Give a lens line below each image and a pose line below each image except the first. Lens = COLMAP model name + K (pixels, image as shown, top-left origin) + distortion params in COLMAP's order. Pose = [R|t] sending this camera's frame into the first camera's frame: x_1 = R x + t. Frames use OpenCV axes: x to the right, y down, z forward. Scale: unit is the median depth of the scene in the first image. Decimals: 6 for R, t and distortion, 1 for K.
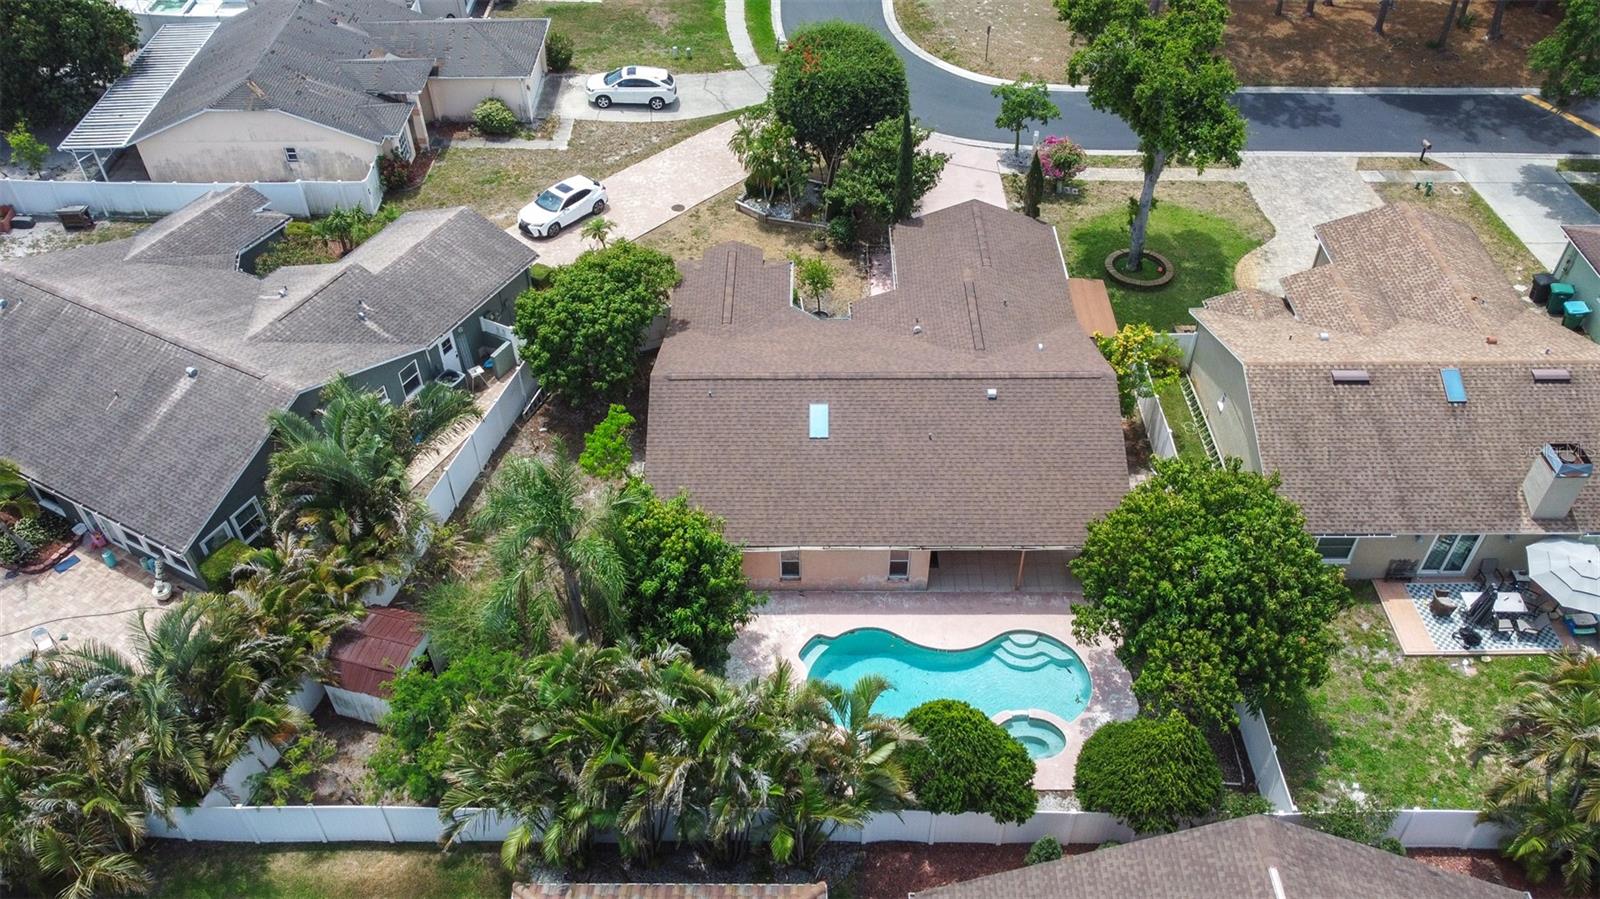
lens RADIAL K [[1218.2, 0, 794.4], [0, 1218.2, 445.9], [0, 0, 1]] dist [-0.001339, 0.000889]
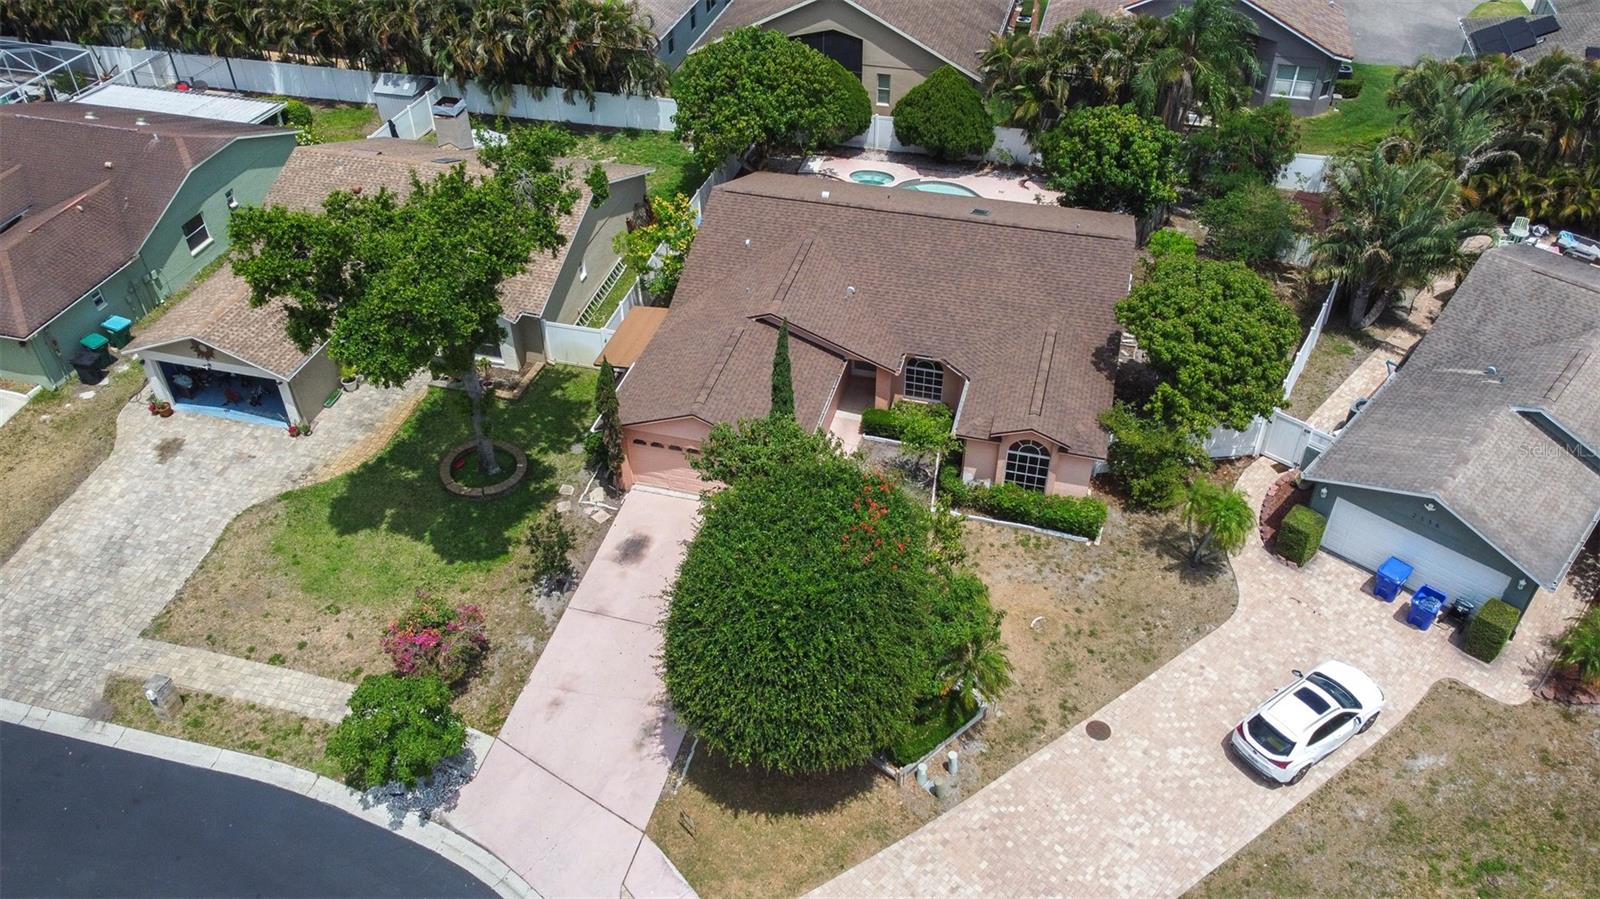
lens RADIAL K [[1220.7, 0, 795.3], [0, 1220.7, 443.8], [0, 0, 1]] dist [-0.006588, 0.005446]
pose [[-0.966268, -0.149595, 0.209638, -0.081032], [0.188833, 0.141981, 0.971691, -1.091363], [-0.175124, 0.978500, -0.108943, 1.324138]]
